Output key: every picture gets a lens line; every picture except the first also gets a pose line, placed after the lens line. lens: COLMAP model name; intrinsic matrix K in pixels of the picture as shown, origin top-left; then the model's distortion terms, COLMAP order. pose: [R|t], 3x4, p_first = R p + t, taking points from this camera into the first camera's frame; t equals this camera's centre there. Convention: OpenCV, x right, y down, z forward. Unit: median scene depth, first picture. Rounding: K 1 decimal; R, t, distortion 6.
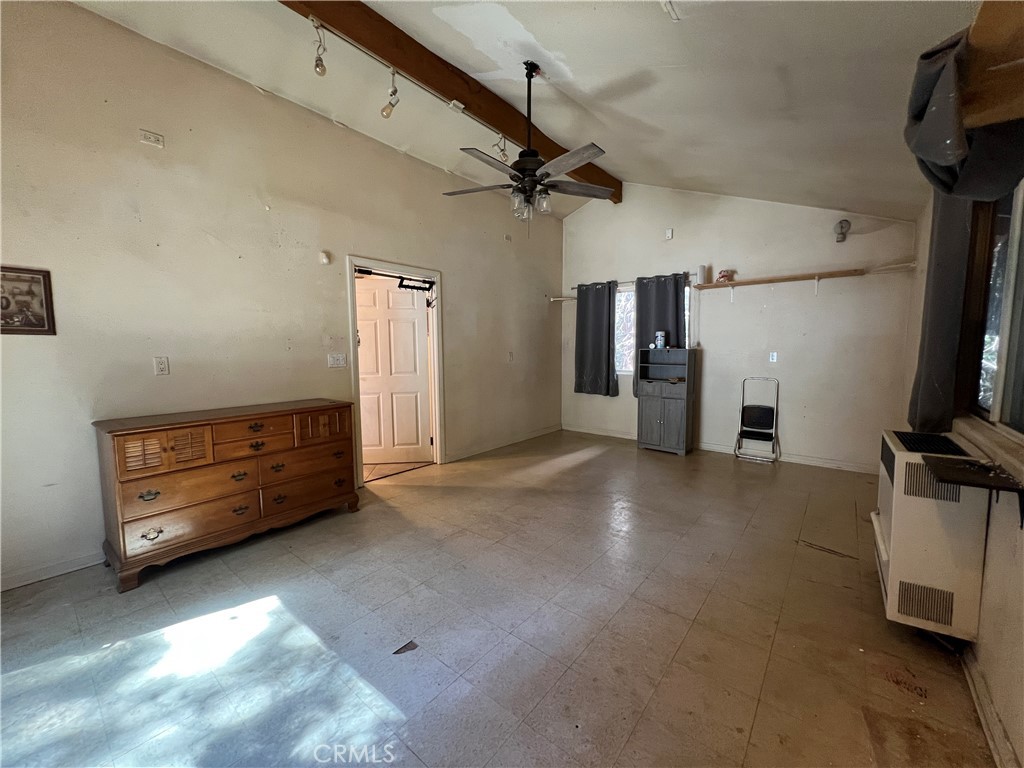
lens RADIAL K [[410.2, 0, 507.1], [0, 410.2, 383.5], [0, 0, 1]] dist [0.000090, -0.000274]
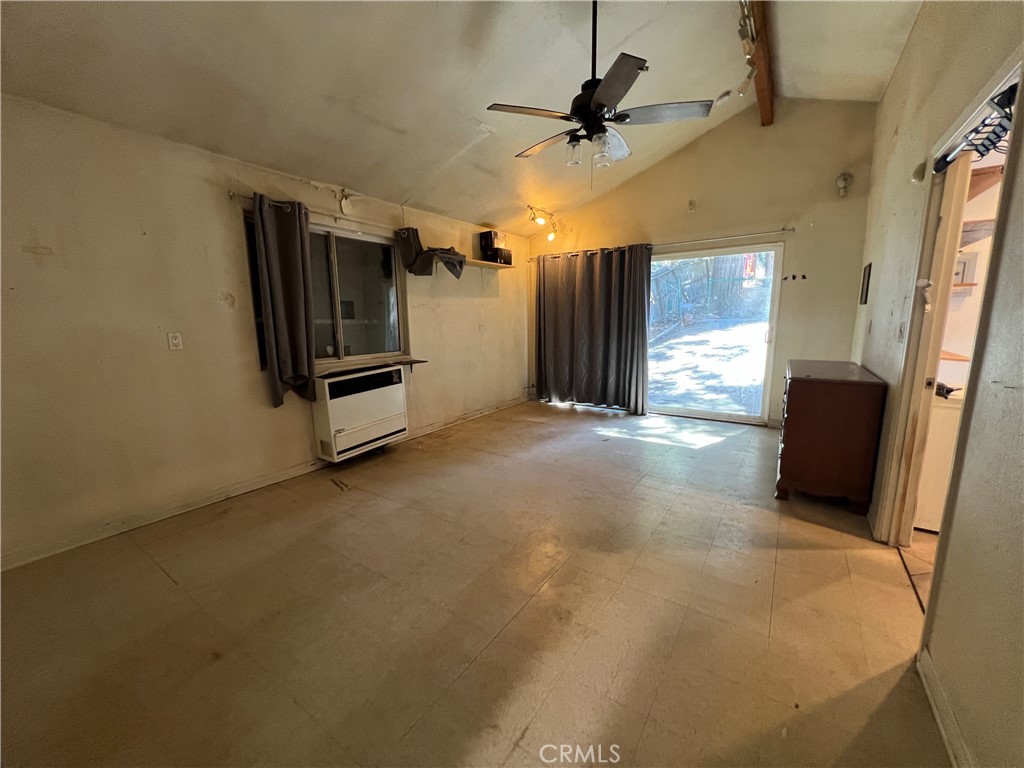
lens RADIAL K [[410.2, 0, 507.0], [0, 410.2, 385.0], [0, 0, 1]] dist [0.000090, -0.000274]
pose [[-0.996636, 0.029962, -0.076278, 0.212810], [0.010223, 0.968952, 0.247038, -0.118001], [0.081312, 0.245428, -0.965999, 1.318966]]
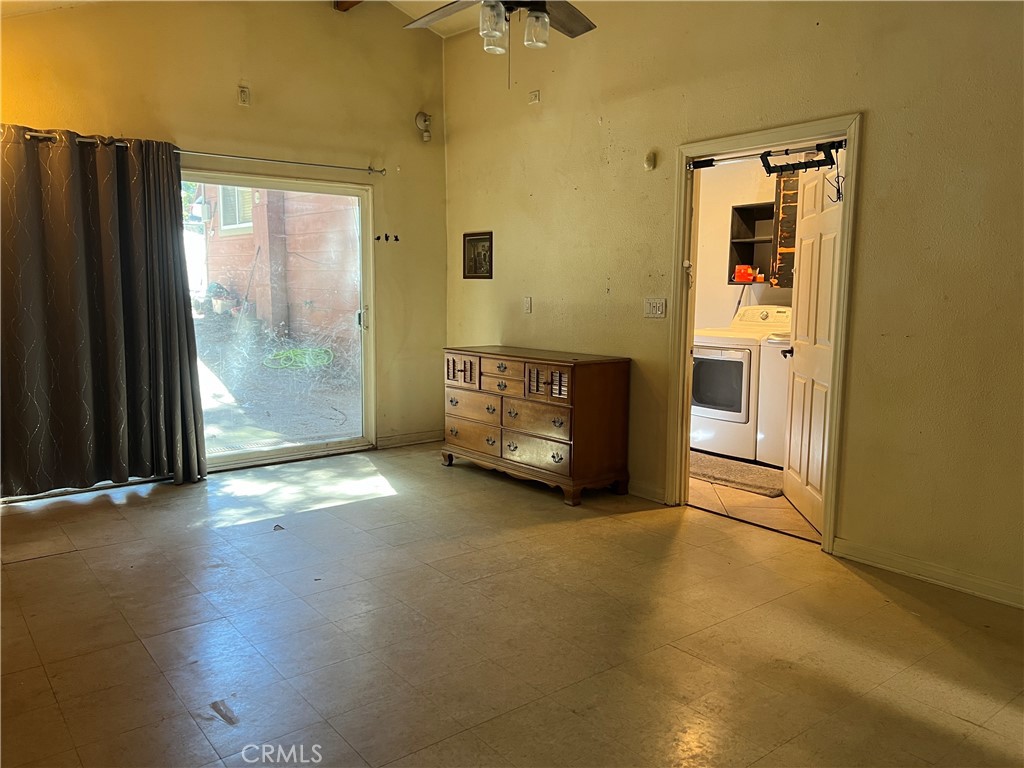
lens RADIAL K [[774.0, 0, 516.1], [0, 774.0, 387.8], [0, 0, 1]] dist [0.046531, -0.019107]
pose [[-0.210743, 0.129519, -0.968923, 0.757635], [-0.088535, 0.984581, 0.150868, -0.083115], [0.973524, 0.117578, -0.196026, 0.864917]]
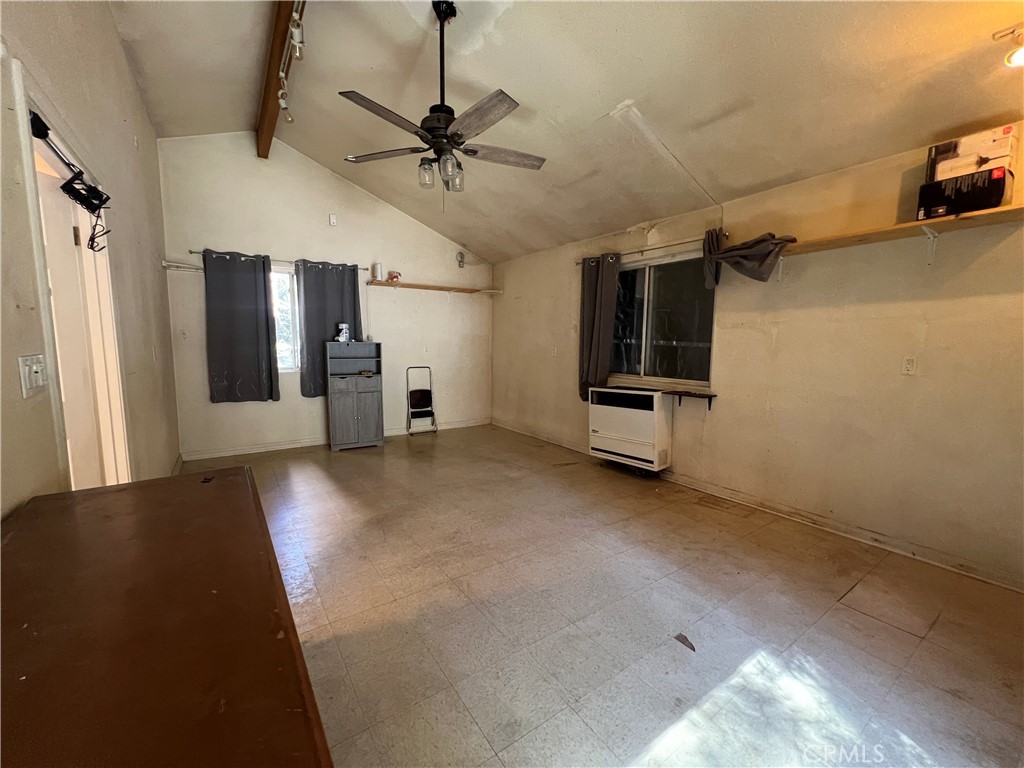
lens RADIAL K [[410.2, 0, 506.5], [0, 410.2, 384.3], [0, 0, 1]] dist [0.000090, -0.000274]
pose [[0.278563, -0.094436, 0.955764, -0.517980], [0.073347, 0.994340, 0.076870, -0.038906], [-0.957613, 0.048689, 0.283913, 0.448296]]
